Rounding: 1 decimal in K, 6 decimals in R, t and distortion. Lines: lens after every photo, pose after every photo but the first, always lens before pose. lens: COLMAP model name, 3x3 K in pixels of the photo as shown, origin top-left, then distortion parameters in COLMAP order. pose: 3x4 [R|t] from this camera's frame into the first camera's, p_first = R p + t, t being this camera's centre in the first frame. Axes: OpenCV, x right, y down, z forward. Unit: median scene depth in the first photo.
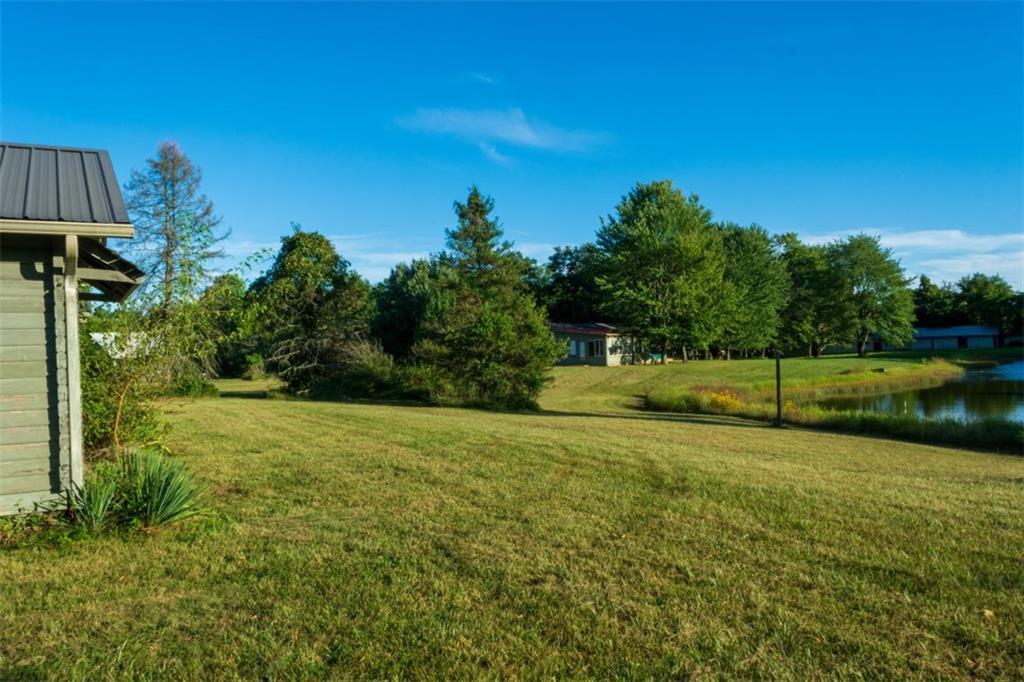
lens RADIAL K [[818.5, 0, 507.9], [0, 818.5, 346.1], [0, 0, 1]] dist [0.058622, -0.045674]
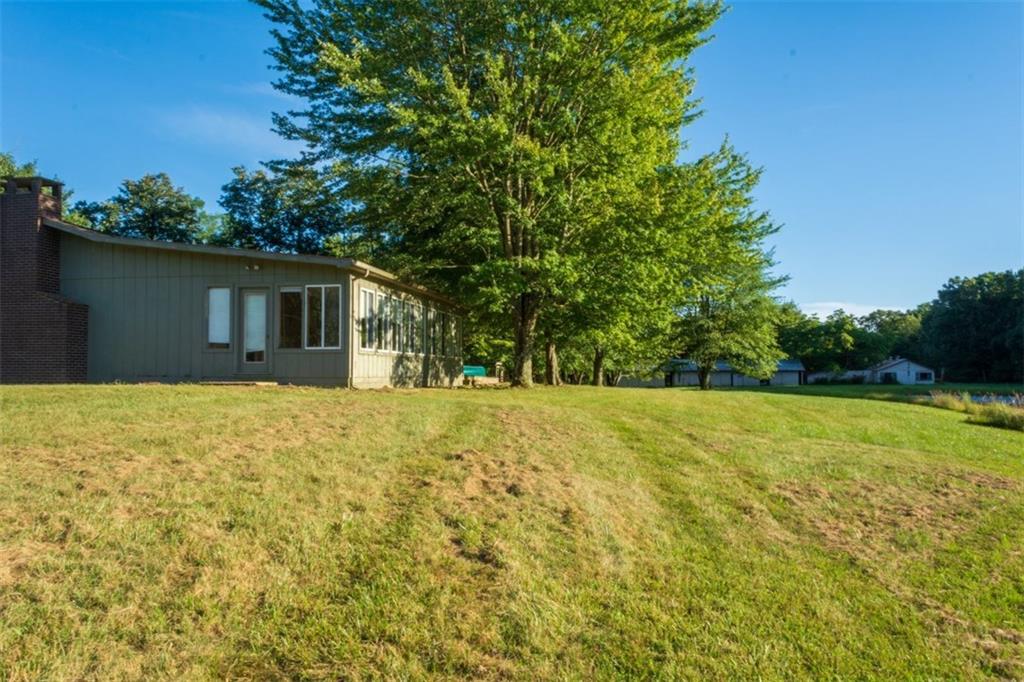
lens RADIAL K [[818.5, 0, 514.4], [0, 818.5, 345.8], [0, 0, 1]] dist [0.058622, -0.045674]
pose [[0.937057, 0.045918, 0.346145, 0.050964], [-0.031453, 0.998386, -0.047293, 0.014002], [-0.347758, 0.033429, 0.936988, 0.474759]]
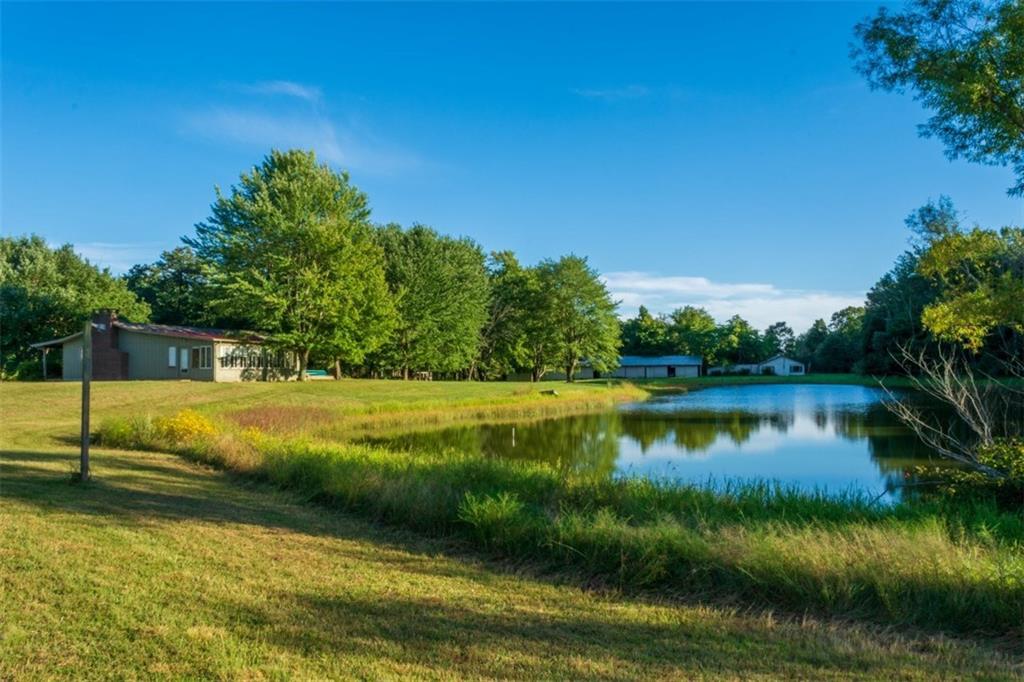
lens RADIAL K [[818.5, 0, 511.2], [0, 818.5, 343.6], [0, 0, 1]] dist [0.058622, -0.045674]
pose [[0.959793, 0.034255, 0.278611, 0.110024], [-0.024312, 0.998941, -0.039067, 0.008013], [-0.279654, 0.030723, 0.959609, 0.121477]]
